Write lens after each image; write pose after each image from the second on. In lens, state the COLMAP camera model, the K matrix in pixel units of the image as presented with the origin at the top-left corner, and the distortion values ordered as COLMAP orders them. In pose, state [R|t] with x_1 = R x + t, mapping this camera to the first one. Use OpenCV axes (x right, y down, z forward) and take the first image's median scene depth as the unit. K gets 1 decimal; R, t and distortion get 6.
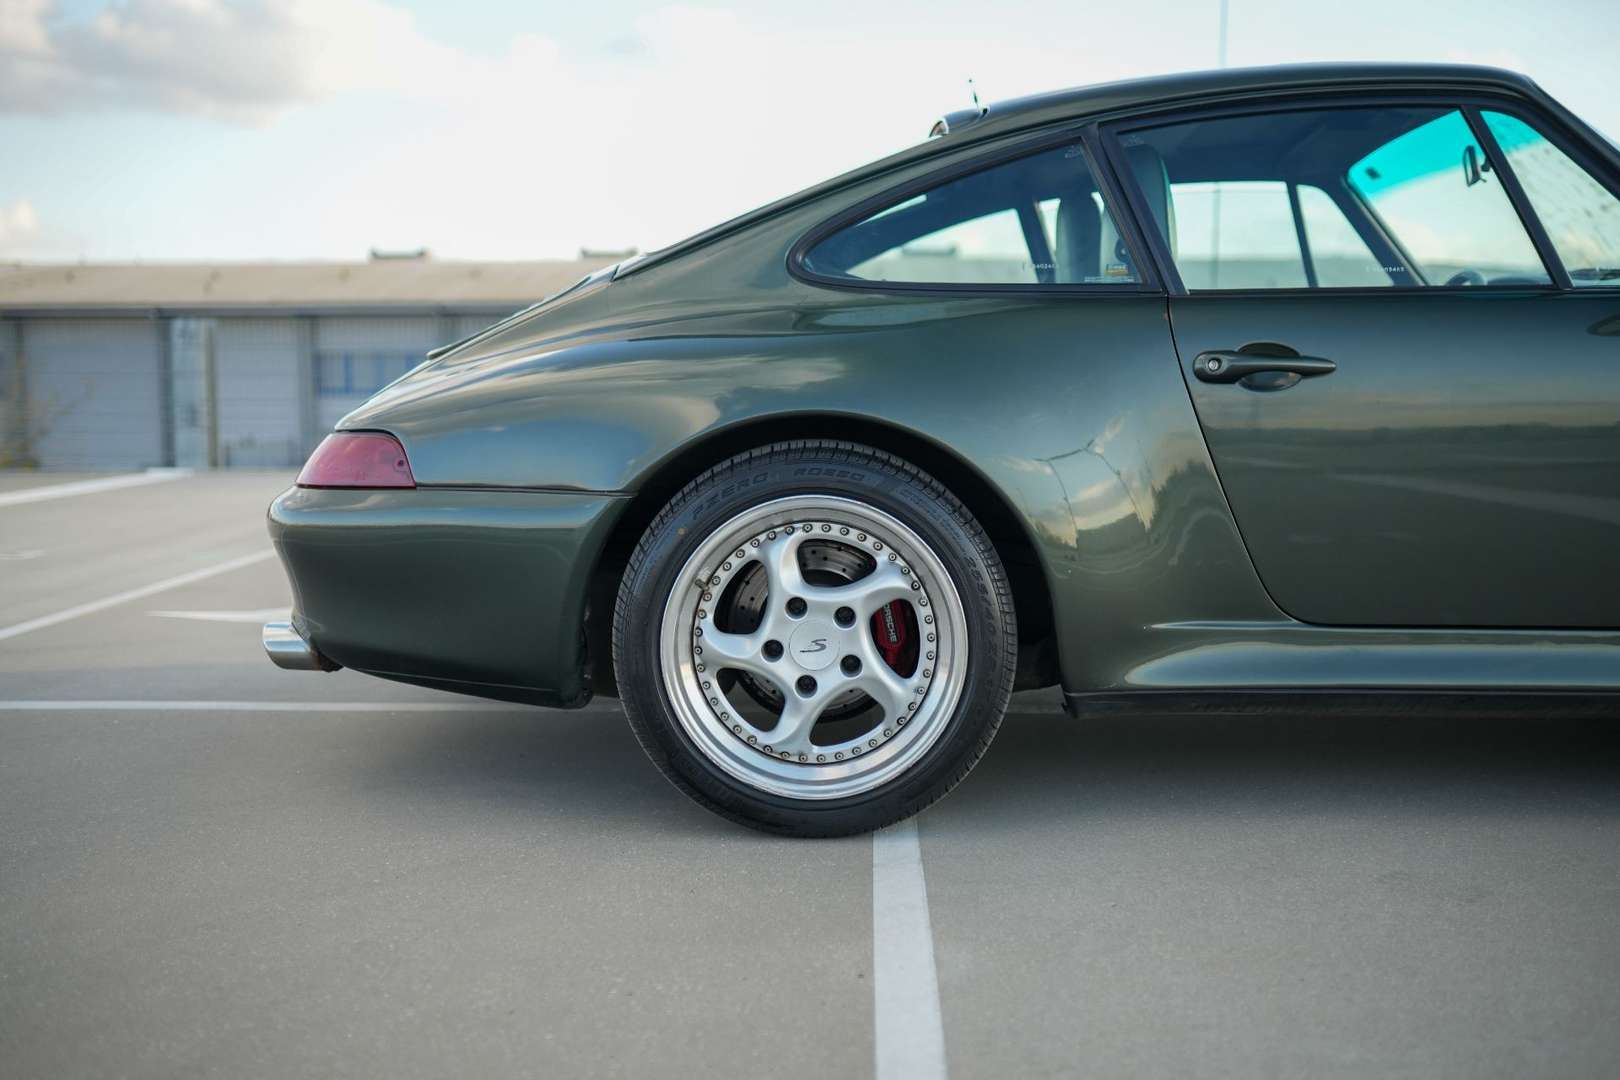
lens RADIAL K [[1579.5, 0, 810.0], [0, 1579.5, 540.0], [0, 0, 1]] dist [-0.011859, 0.013667]
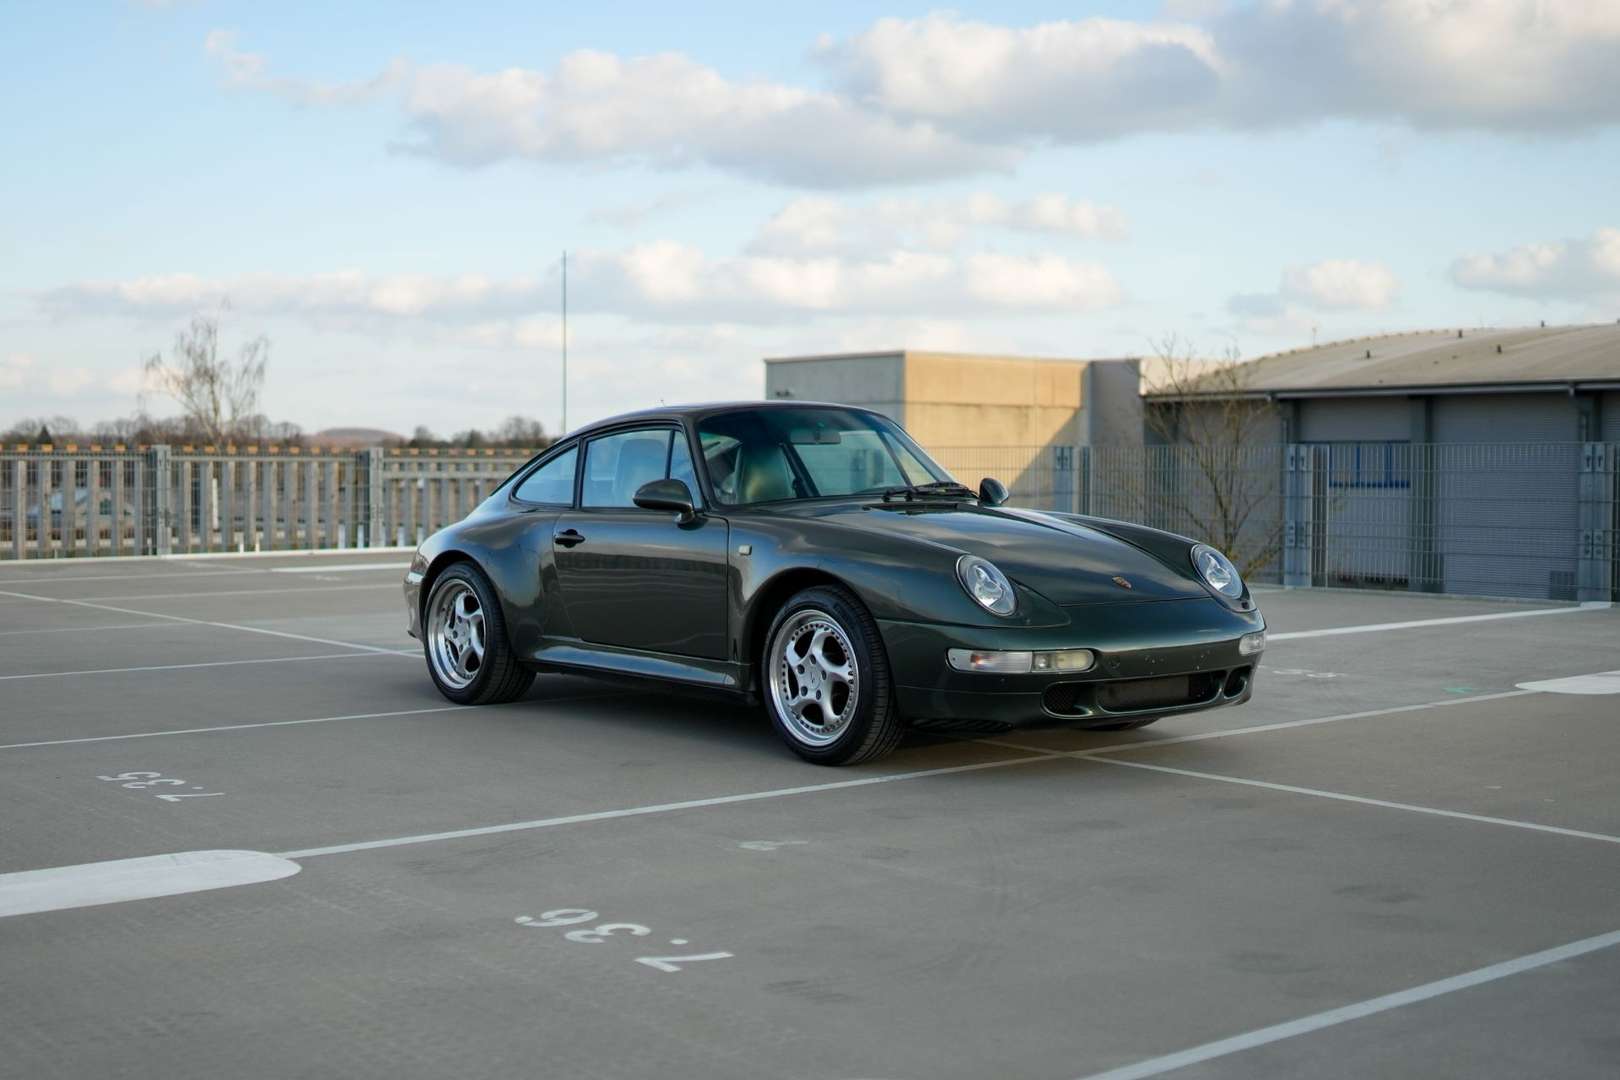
lens RADIAL K [[2042.9, 0, 721.0], [0, 2042.9, 538.6], [0, 0, 1]] dist [-0.032084, -0.031496]
pose [[0.644129, 0.030821, -0.764296, 3.015432], [-0.079196, 0.996505, -0.026559, -0.040314], [0.760806, 0.077637, 0.644319, -0.976935]]
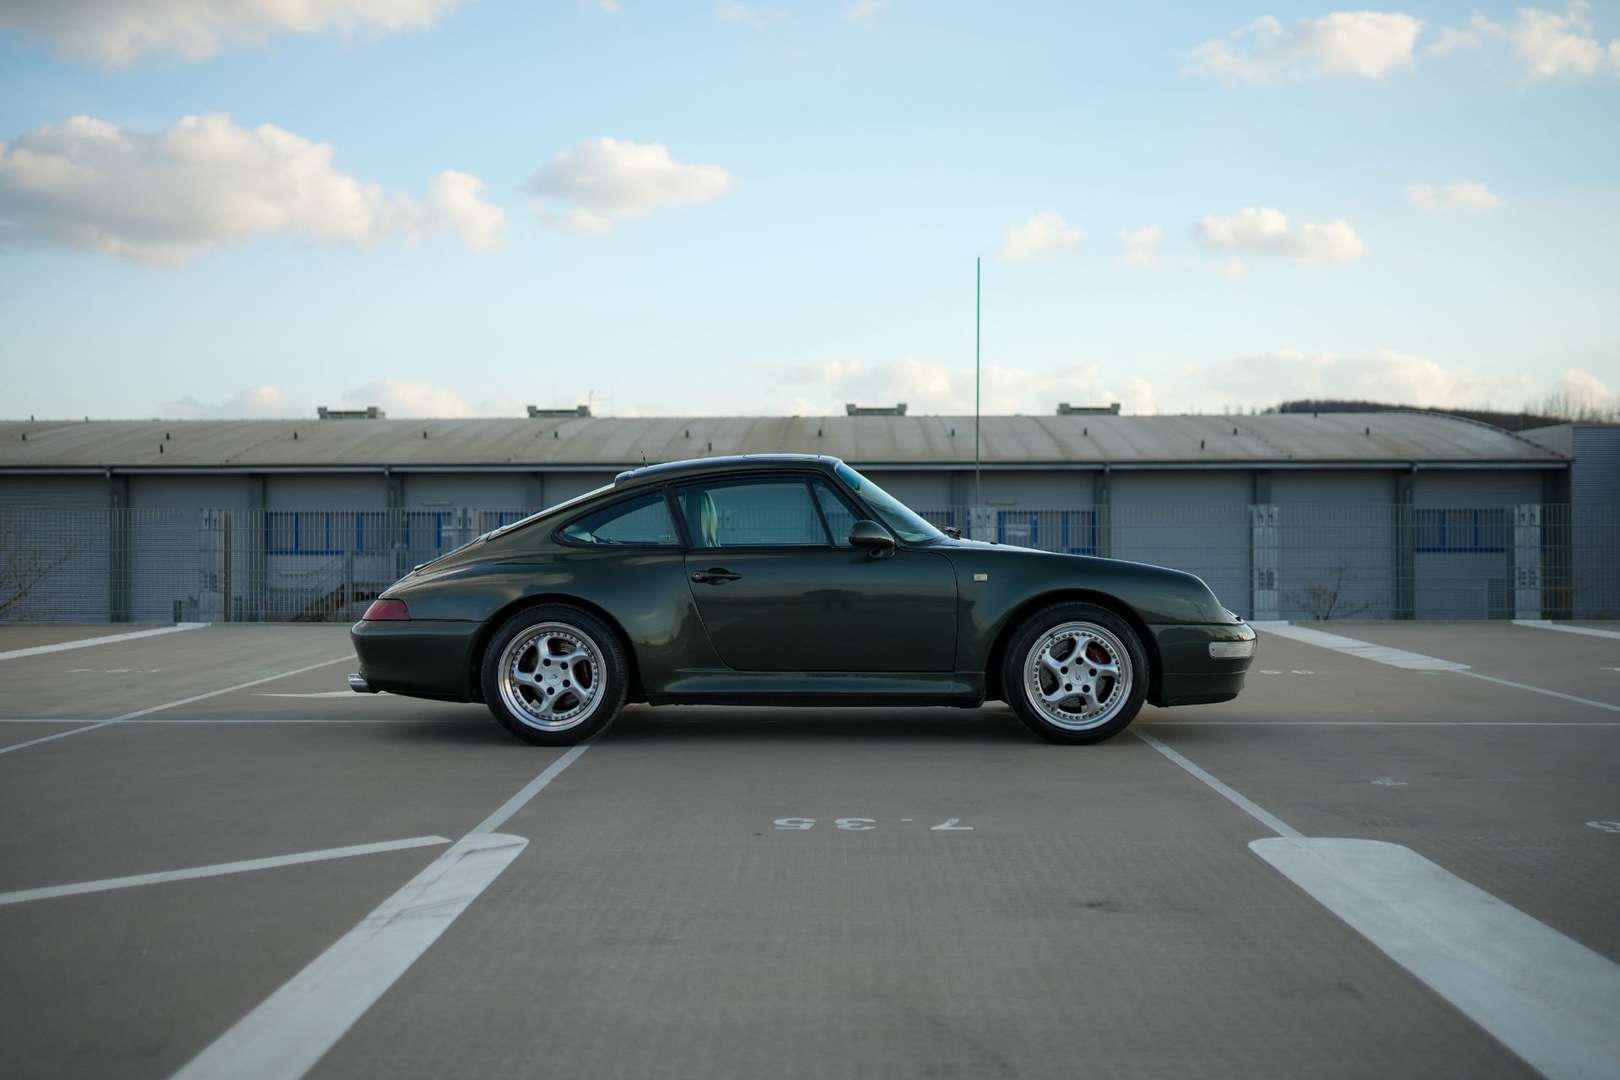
lens RADIAL K [[1670.2, 0, 810.0], [0, 1670.2, 540.0], [0, 0, 1]] dist [-0.018103, -0.006381]
pose [[0.999782, 0.000144, 0.020871, 0.391839], [0.001917, 0.995117, -0.098683, 0.118253], [-0.020783, 0.098702, 0.994900, -1.955834]]
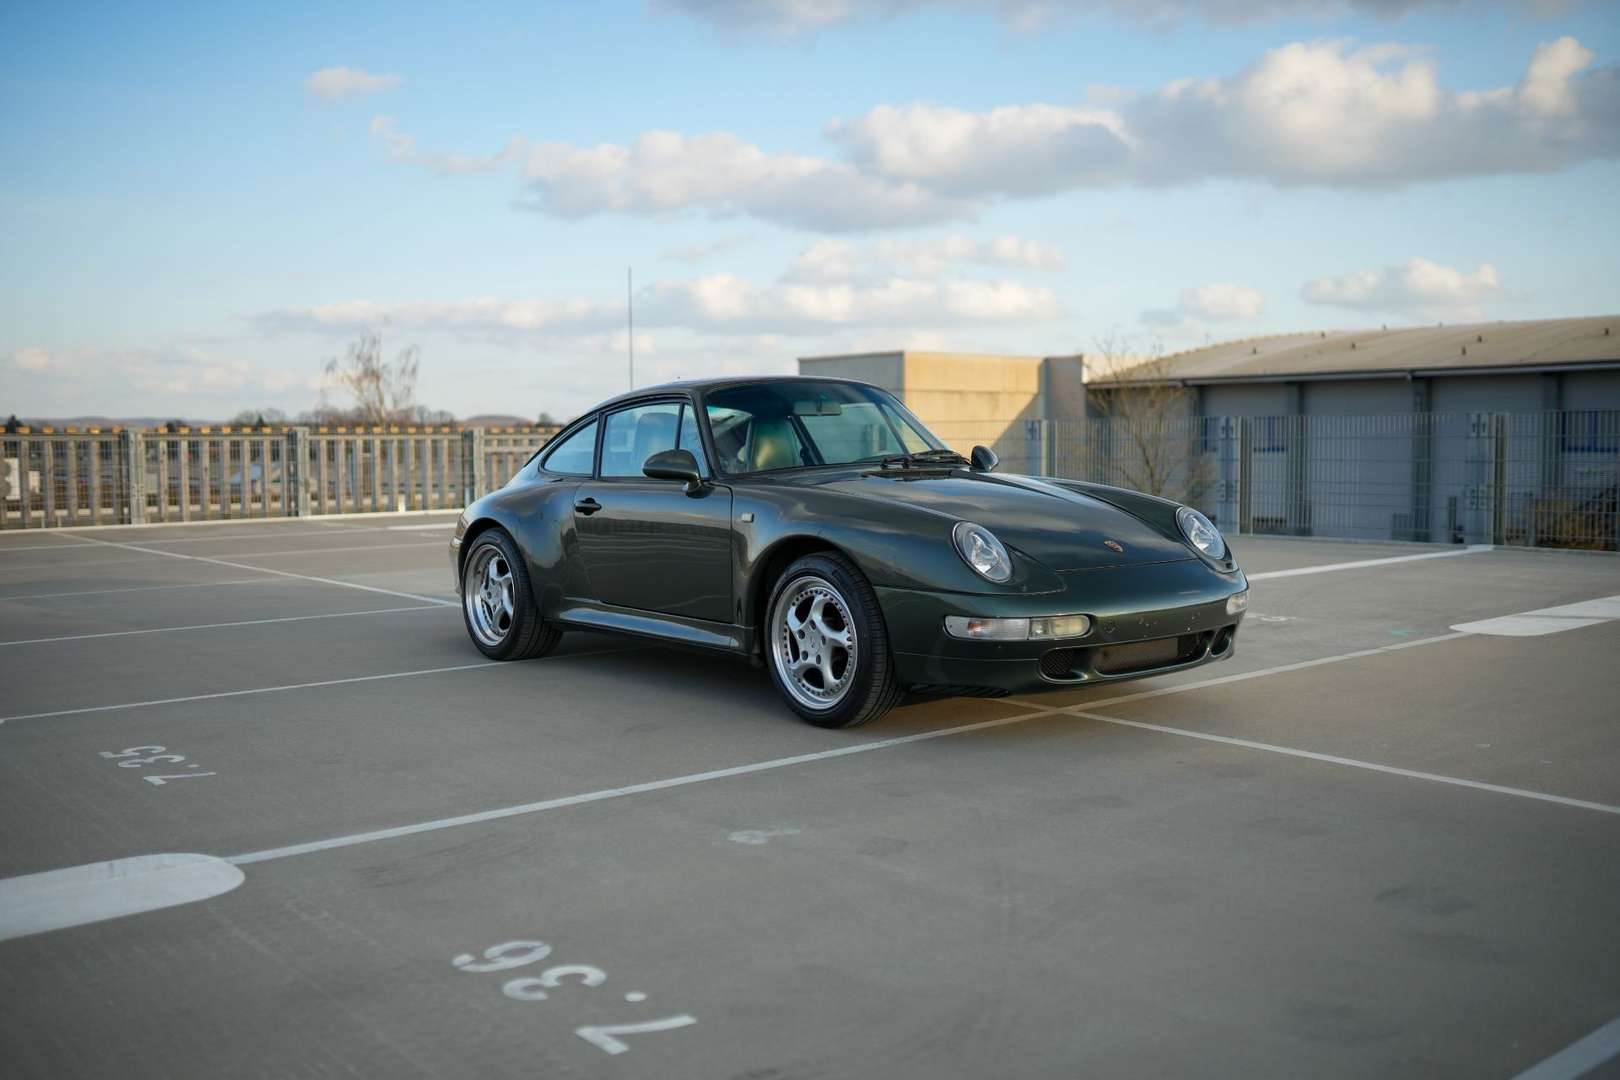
lens RADIAL K [[1513.6, 0, 810.0], [0, 1513.6, 540.0], [0, 0, 1]] dist [-0.014751, -0.004247]
pose [[0.664551, 0.046338, -0.745805, 2.526426], [-0.067851, 0.997694, 0.001529, -0.081996], [0.744156, 0.049587, 0.666163, -0.476762]]
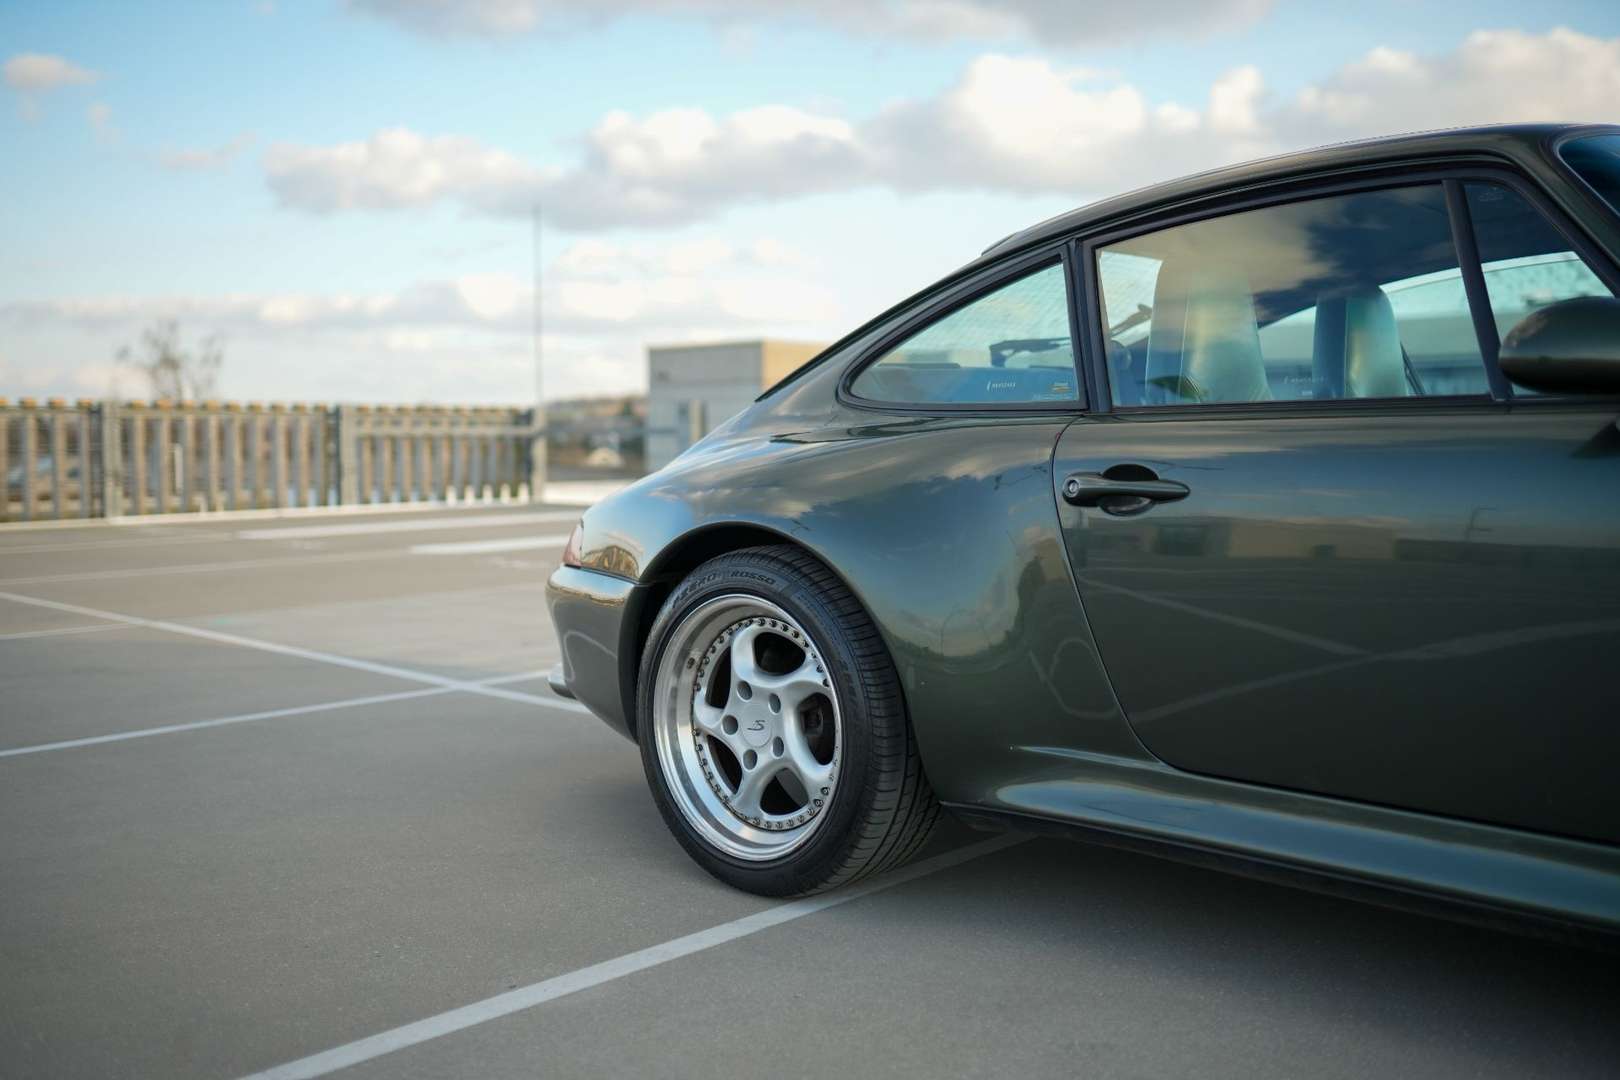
lens RADIAL K [[1513.6, 0, 810.0], [0, 1513.6, 540.0], [0, 0, 1]] dist [-0.014751, -0.004247]
pose [[0.751366, 0.042001, -0.658548, 0.744803], [-0.060944, 0.998124, -0.005876, -0.062787], [0.657066, 0.044550, 0.752516, 0.190719]]
